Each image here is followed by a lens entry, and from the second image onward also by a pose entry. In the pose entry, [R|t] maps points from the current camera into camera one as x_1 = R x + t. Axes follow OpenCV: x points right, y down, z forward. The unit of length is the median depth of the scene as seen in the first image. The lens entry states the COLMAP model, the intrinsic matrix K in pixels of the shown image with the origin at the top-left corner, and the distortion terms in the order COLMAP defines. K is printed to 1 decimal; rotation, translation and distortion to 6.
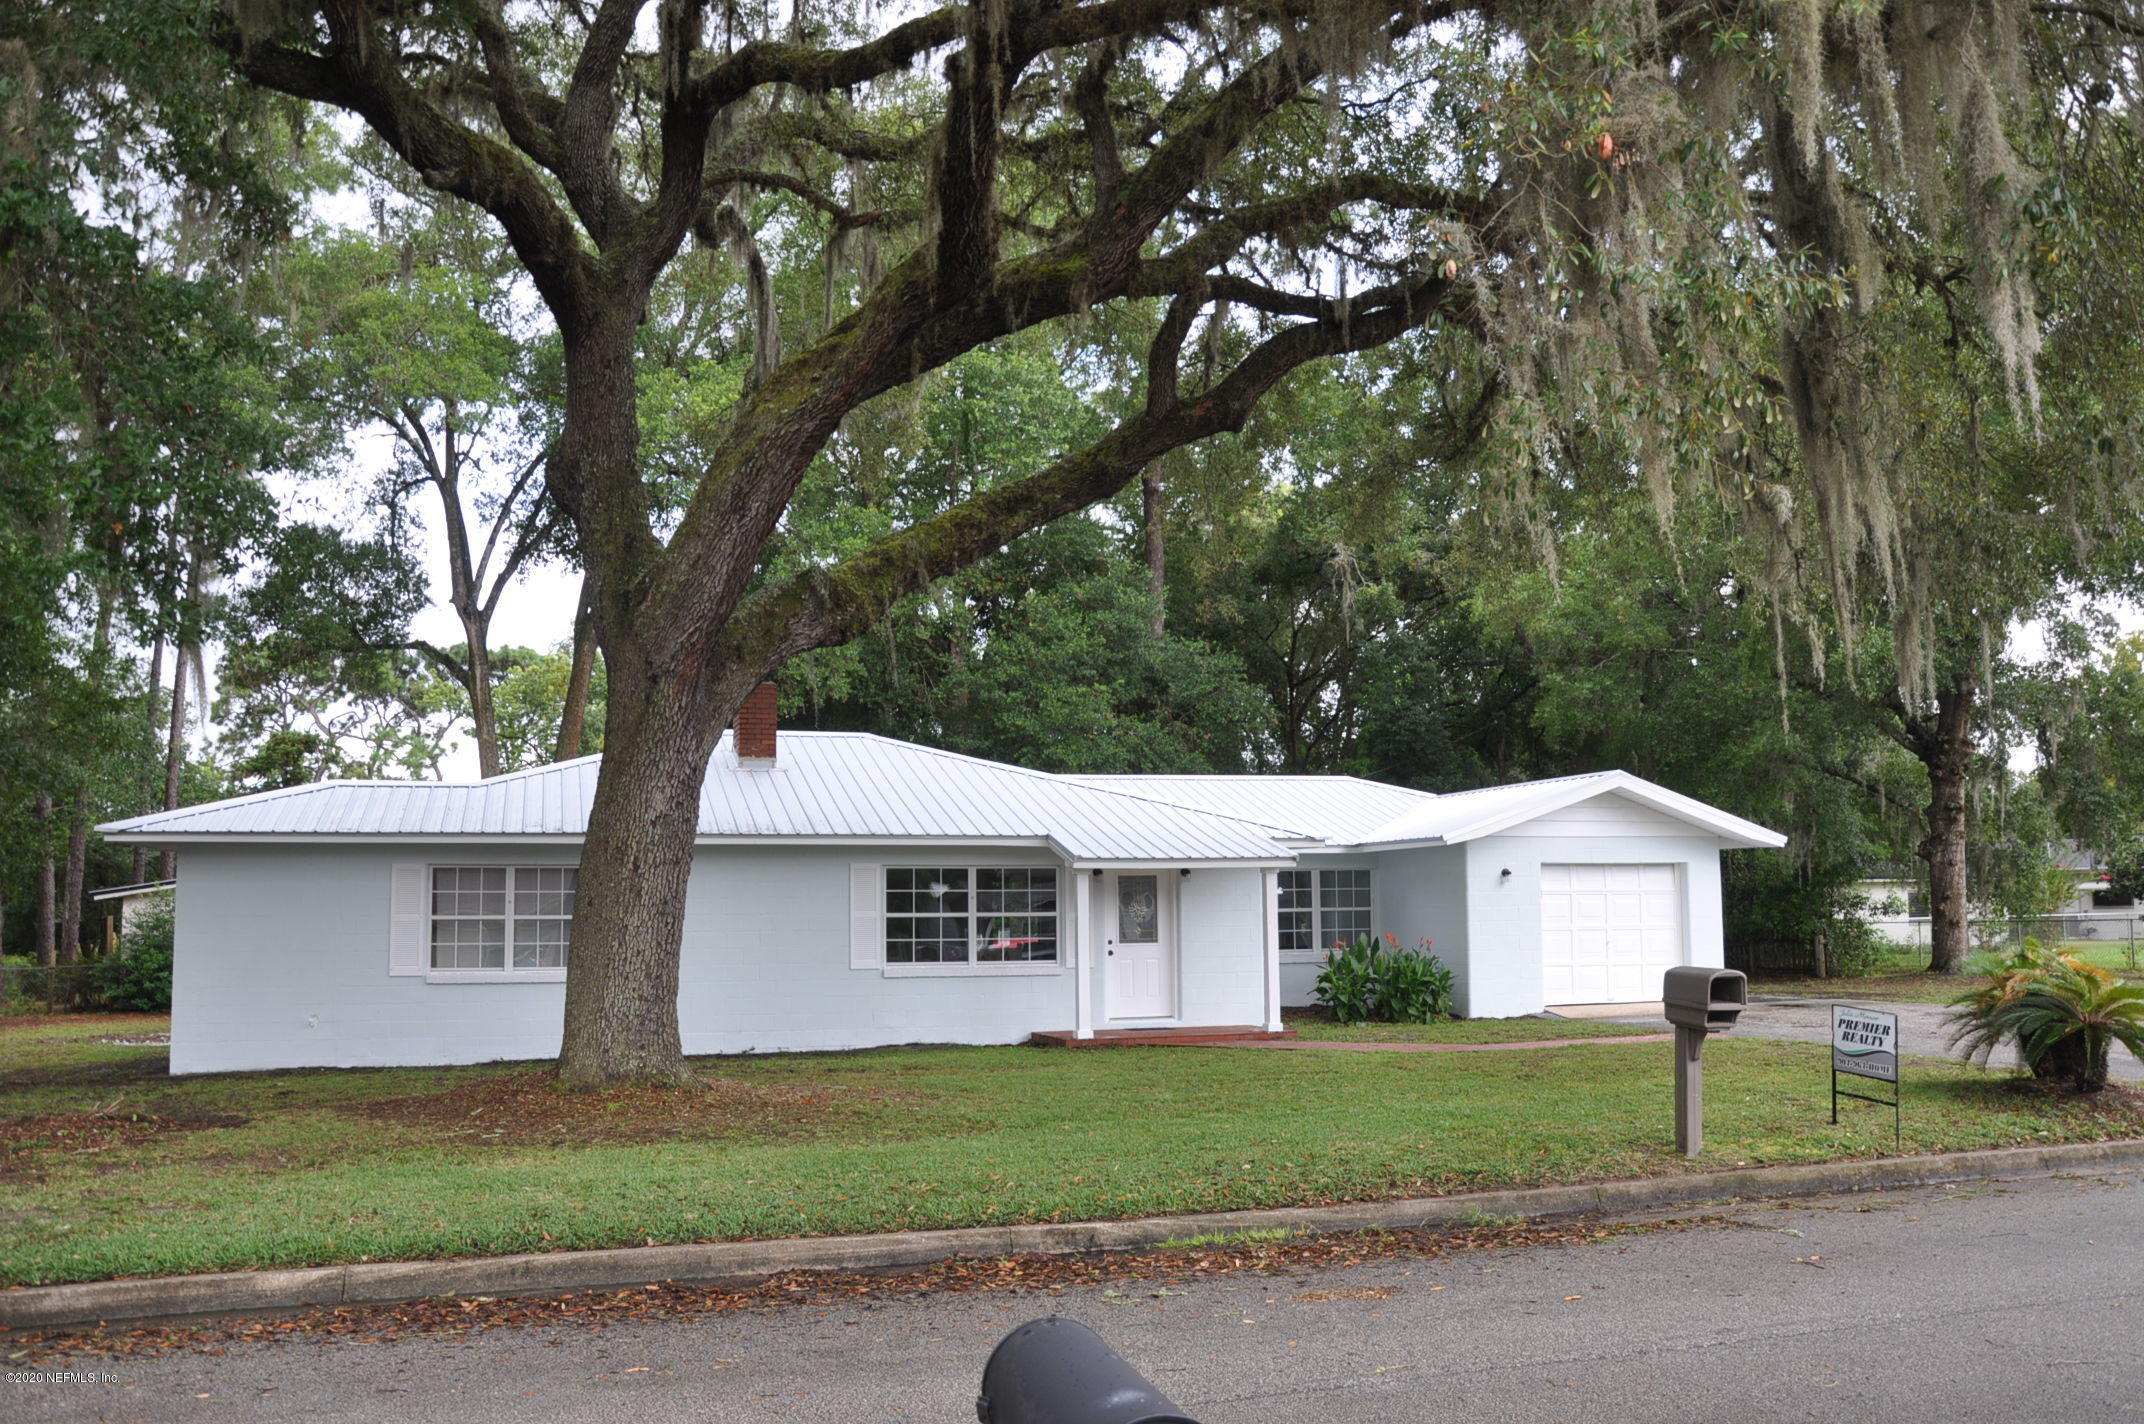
lens RADIAL K [[1798.3, 0, 1072.0], [0, 1798.3, 712.0], [0, 0, 1]] dist [-0.104374, 0.002369]
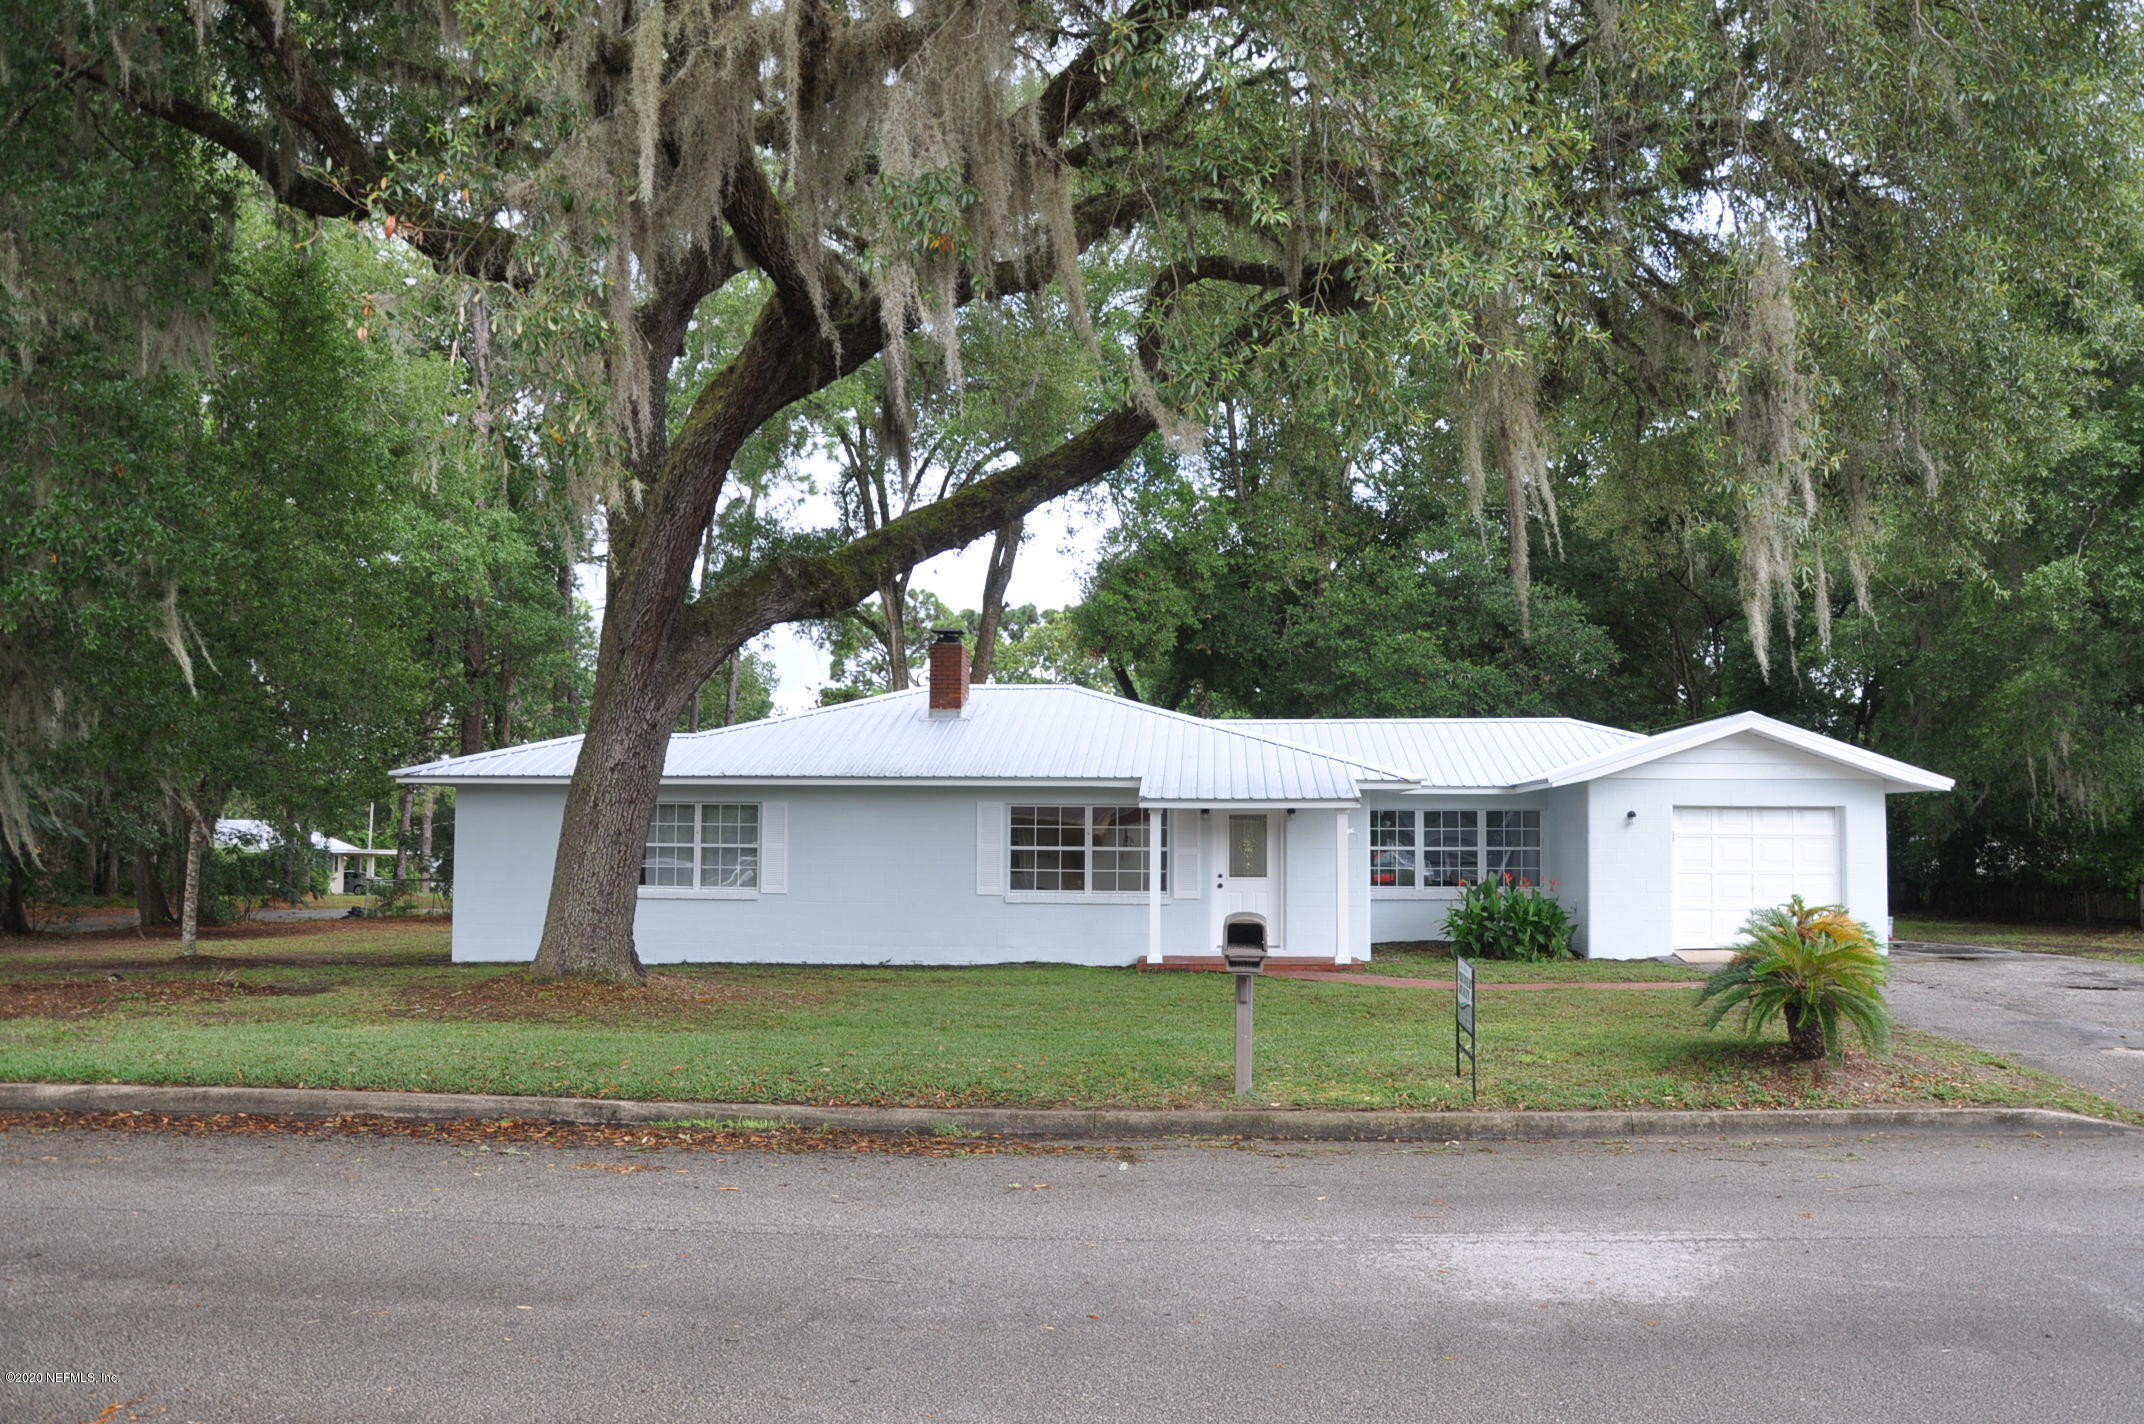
lens RADIAL K [[1675.4, 0, 1072.0], [0, 1675.4, 712.0], [0, 0, 1]] dist [-0.138396, 0.068146]
pose [[0.936349, -0.012047, -0.350864, 0.300988], [0.023573, 0.999313, 0.028595, -0.001735], [0.350278, -0.035046, 0.935990, 0.027380]]
